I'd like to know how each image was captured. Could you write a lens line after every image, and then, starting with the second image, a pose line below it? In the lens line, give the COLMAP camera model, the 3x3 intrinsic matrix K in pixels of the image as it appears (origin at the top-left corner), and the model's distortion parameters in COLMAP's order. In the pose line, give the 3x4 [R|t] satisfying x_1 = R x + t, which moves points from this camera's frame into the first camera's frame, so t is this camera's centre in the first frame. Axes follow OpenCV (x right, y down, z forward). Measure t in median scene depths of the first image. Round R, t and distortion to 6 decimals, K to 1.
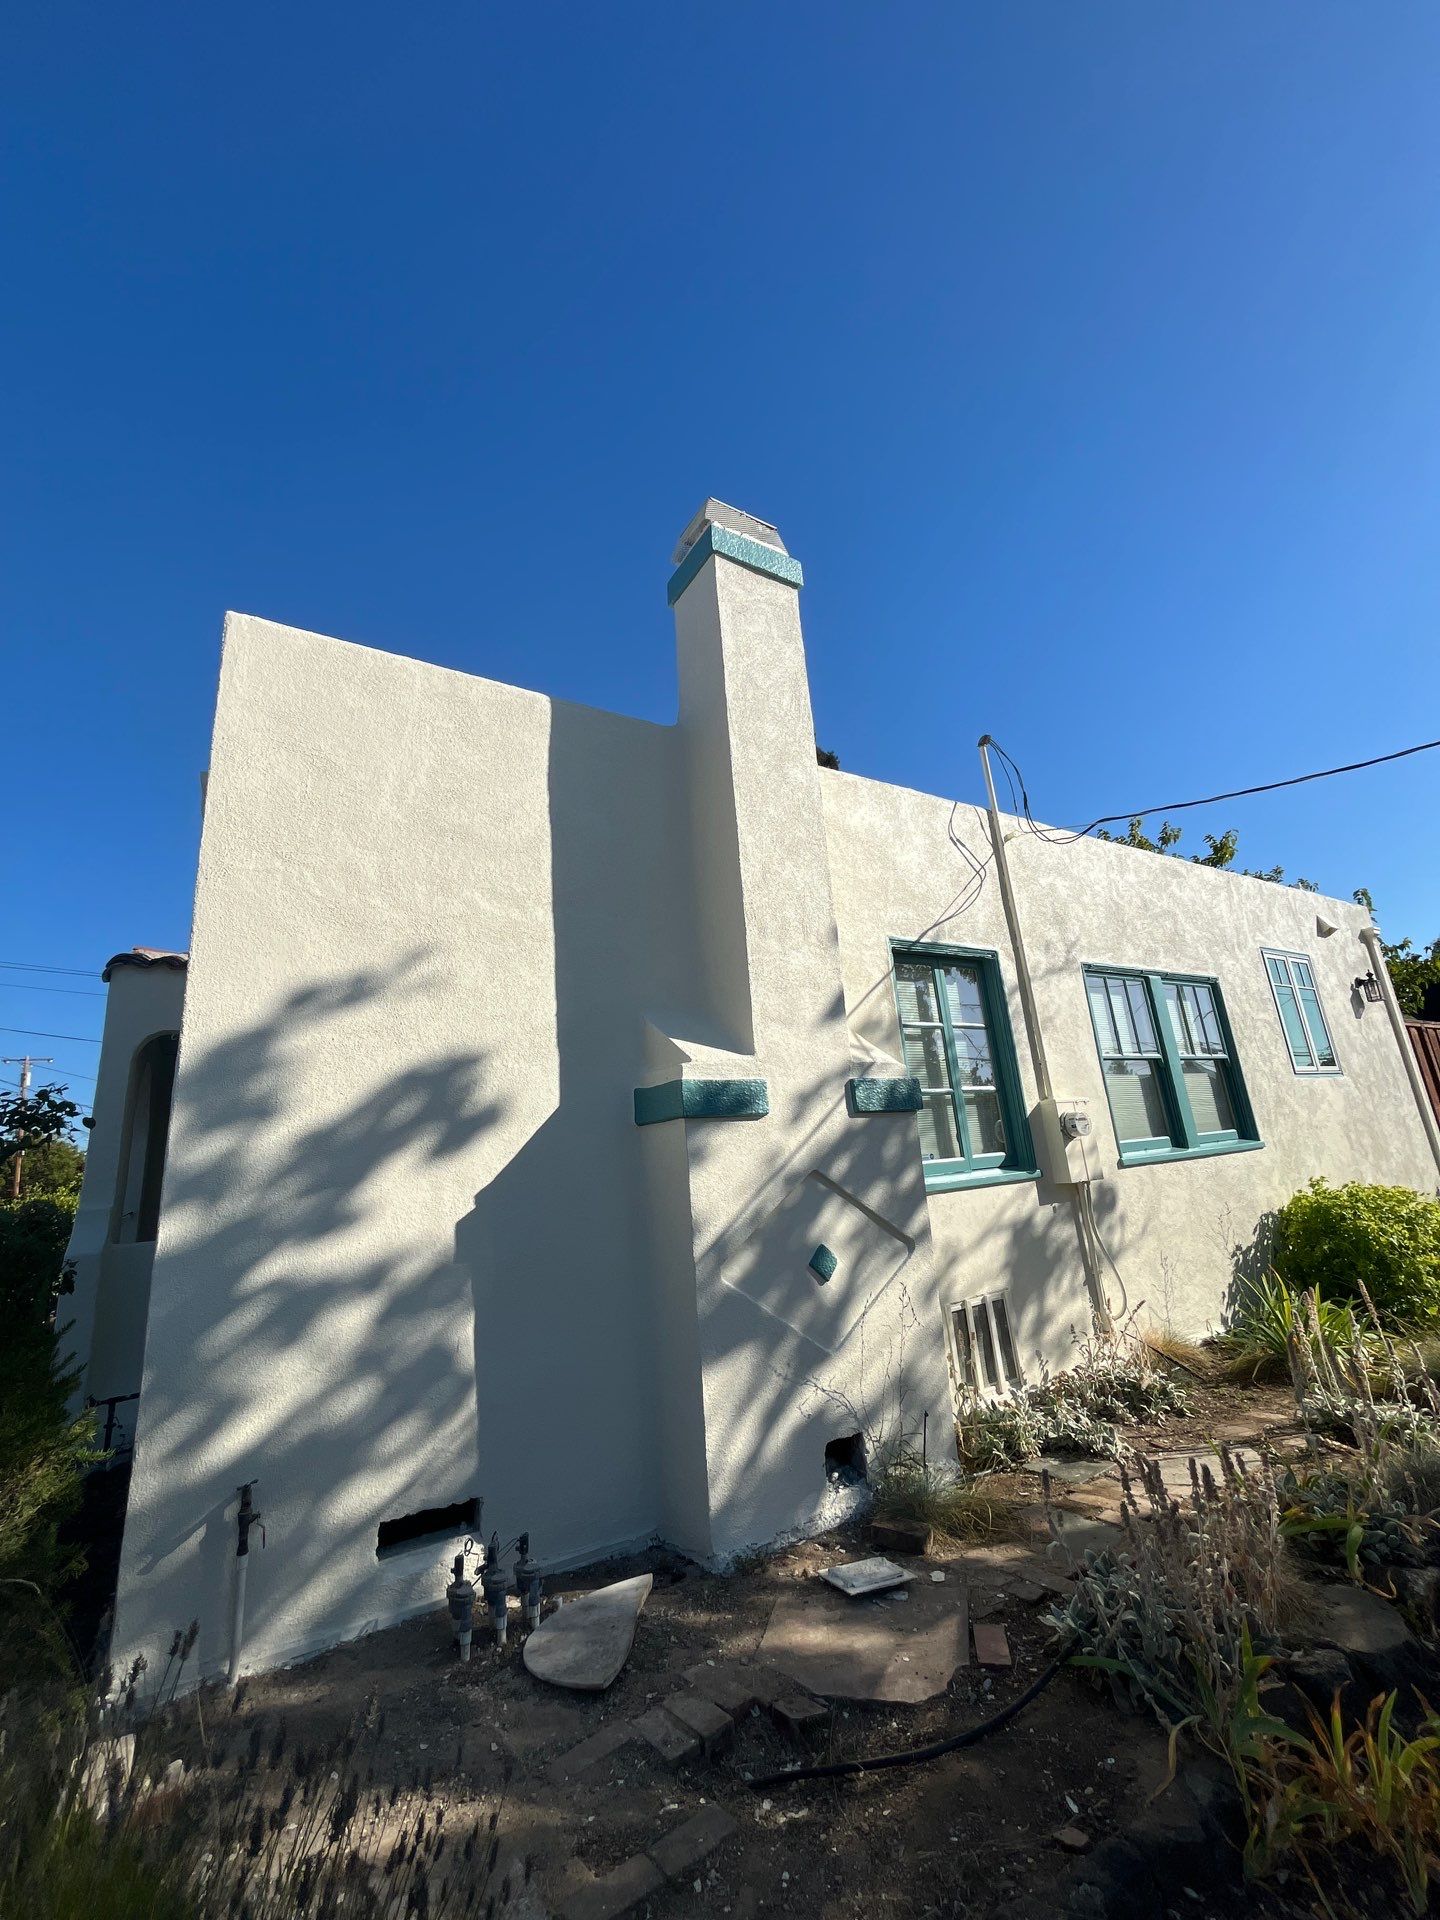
lens RADIAL K [[769.1, 0, 720.0], [0, 769.1, 960.0], [0, 0, 1]] dist [0.000475, -0.000155]
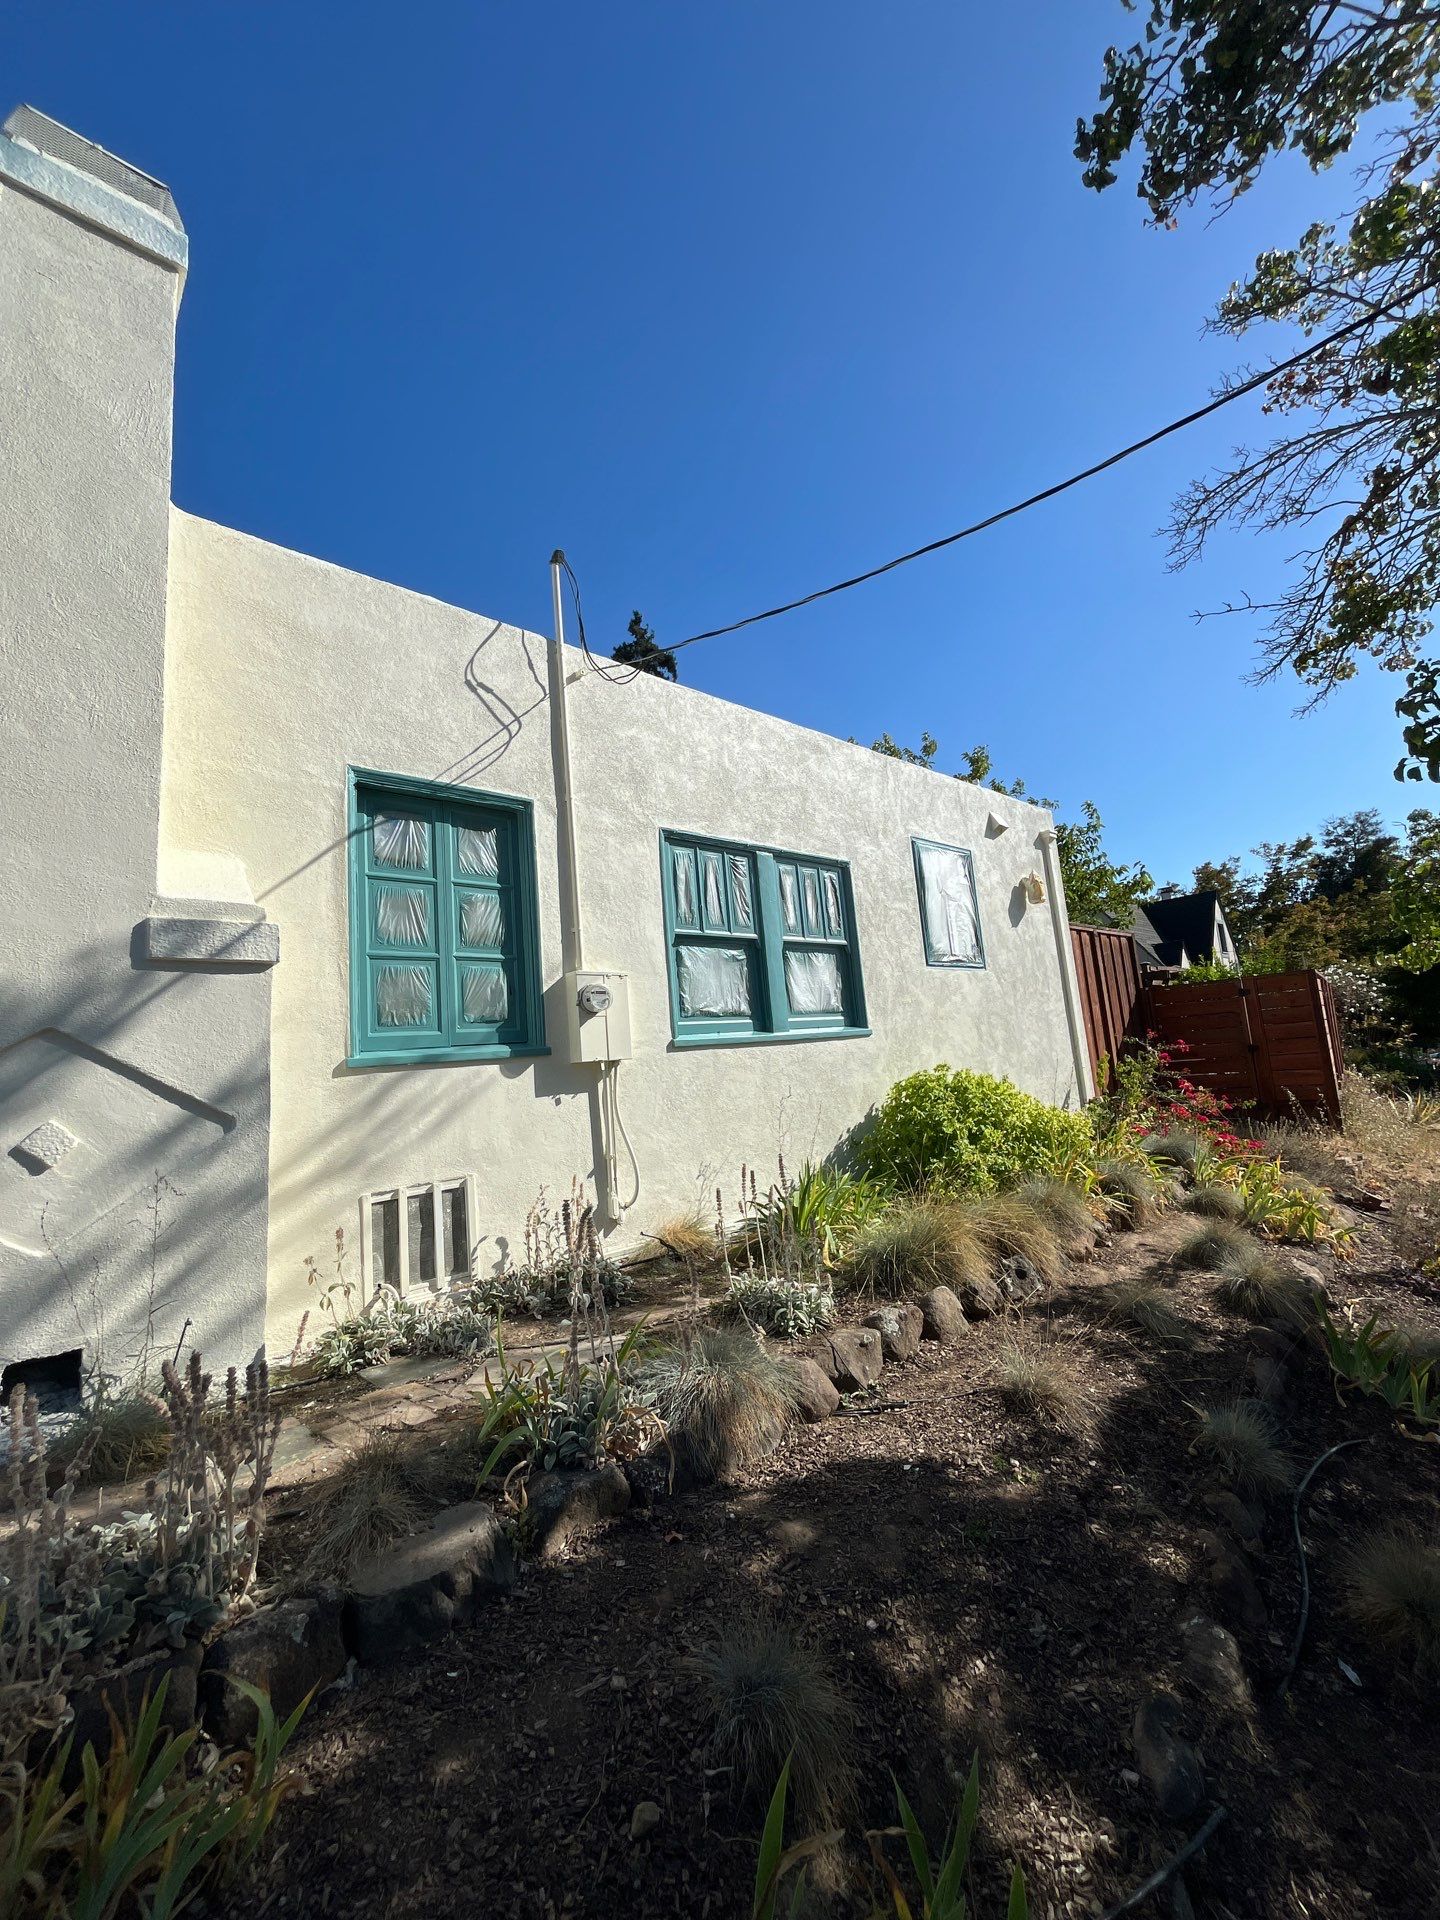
lens RADIAL K [[769.1, 0, 720.0], [0, 769.1, 960.0], [0, 0, 1]] dist [0.000475, -0.000155]
pose [[0.985605, 0.020777, 0.167784, 0.341004], [-0.038185, 0.994133, 0.101204, 0.055323], [-0.164697, -0.106154, 0.980615, 0.078684]]
